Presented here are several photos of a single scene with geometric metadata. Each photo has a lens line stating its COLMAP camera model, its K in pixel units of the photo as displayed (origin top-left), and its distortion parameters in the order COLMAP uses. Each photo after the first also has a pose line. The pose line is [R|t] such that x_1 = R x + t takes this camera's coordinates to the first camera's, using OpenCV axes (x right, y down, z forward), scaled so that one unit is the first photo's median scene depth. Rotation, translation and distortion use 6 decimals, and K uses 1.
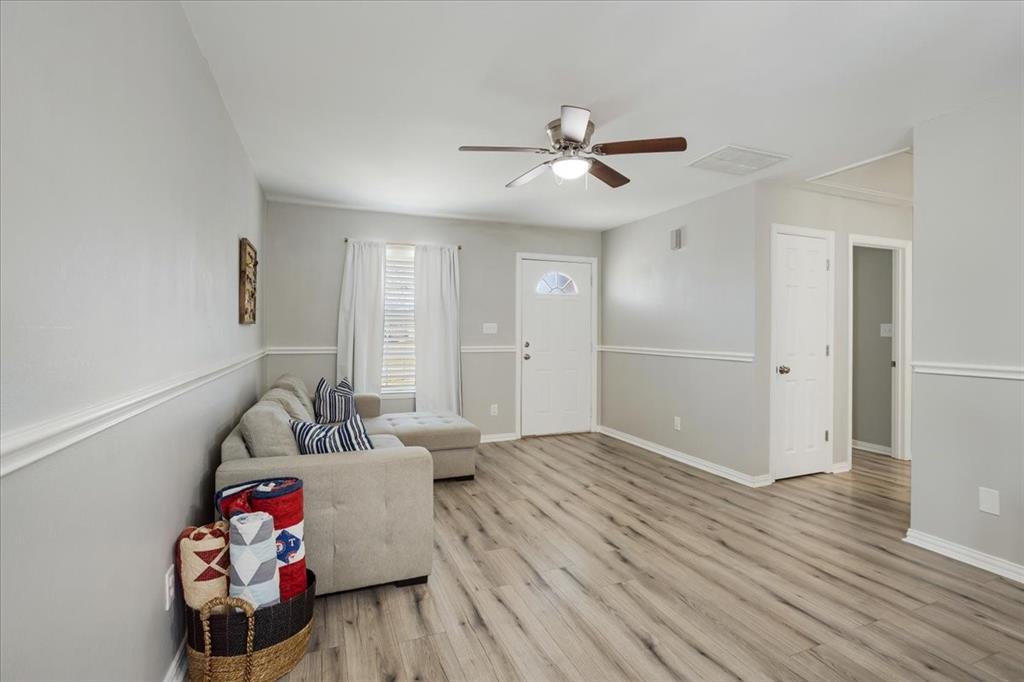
lens RADIAL K [[506.8, 0, 511.7], [0, 506.8, 330.8], [0, 0, 1]] dist [-0.010005, 0.002028]
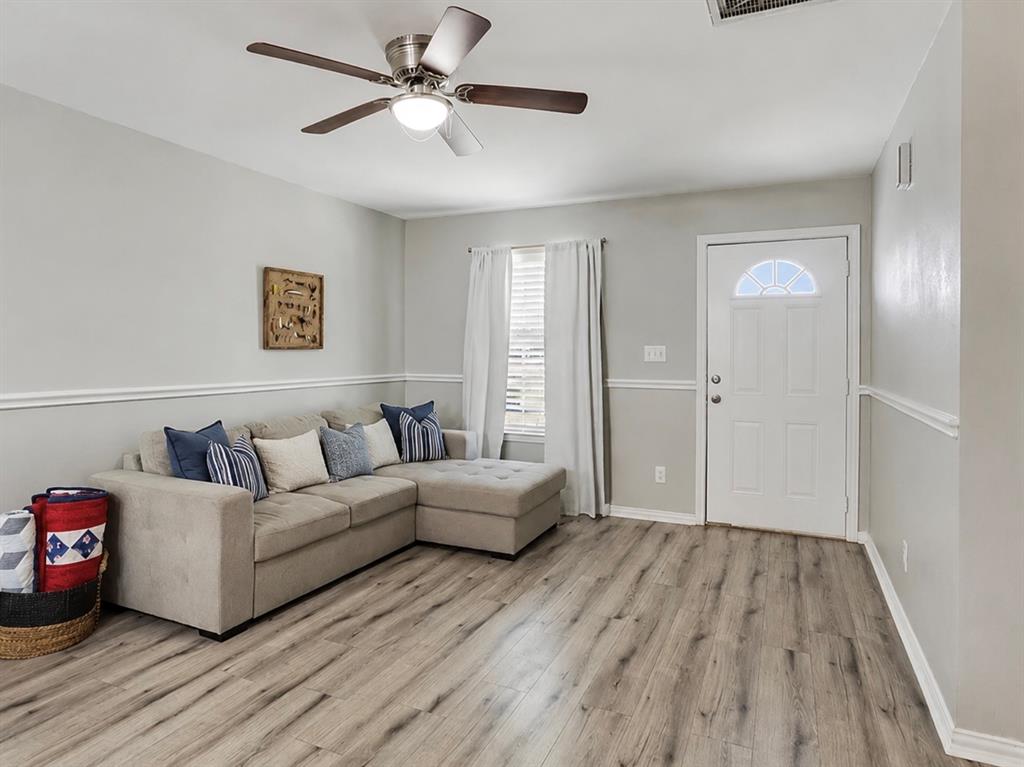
lens RADIAL K [[614.3, 0, 509.7], [0, 614.3, 361.1], [0, 0, 1]] dist [-0.024089, 0.000889]
pose [[0.672069, 0.011778, -0.740395, 0.528494], [-0.006168, 0.999928, 0.010307, -0.002495], [0.740463, -0.002360, 0.672093, 0.369509]]
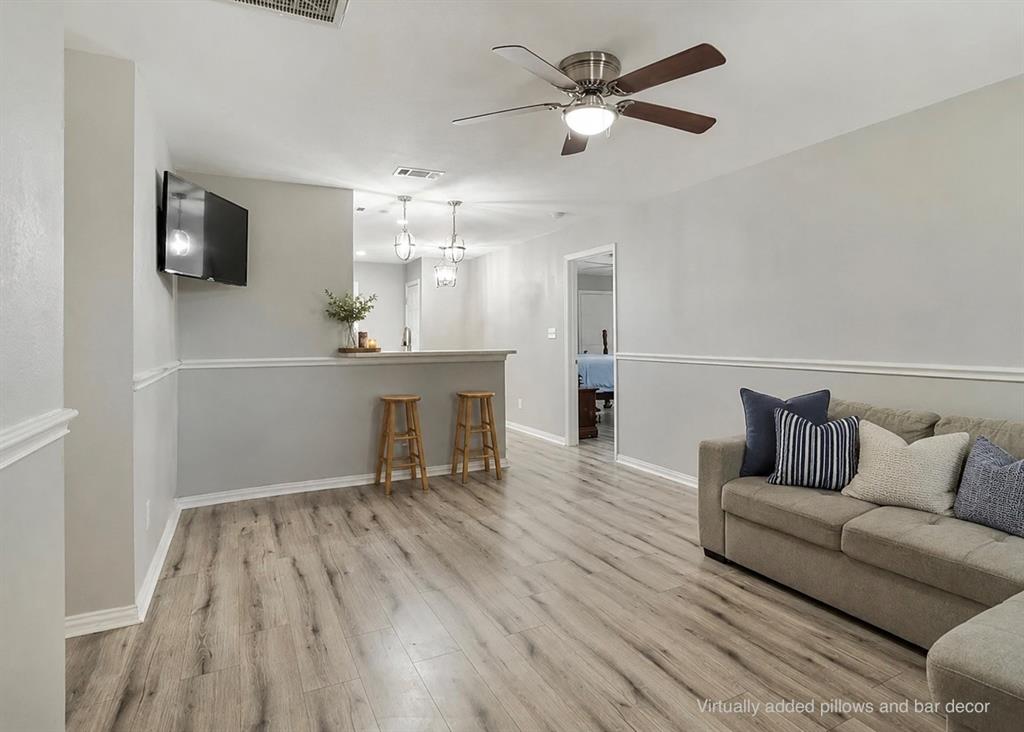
lens RADIAL K [[522.1, 0, 512.0], [0, 522.1, 366.0], [0, 0, 1]] dist [0.000492, 0.000024]
pose [[-0.996717, 0.009888, -0.080362, 0.198258], [0.004920, 0.998077, 0.061791, 0.000011], [0.080819, 0.061193, -0.994849, 1.176343]]
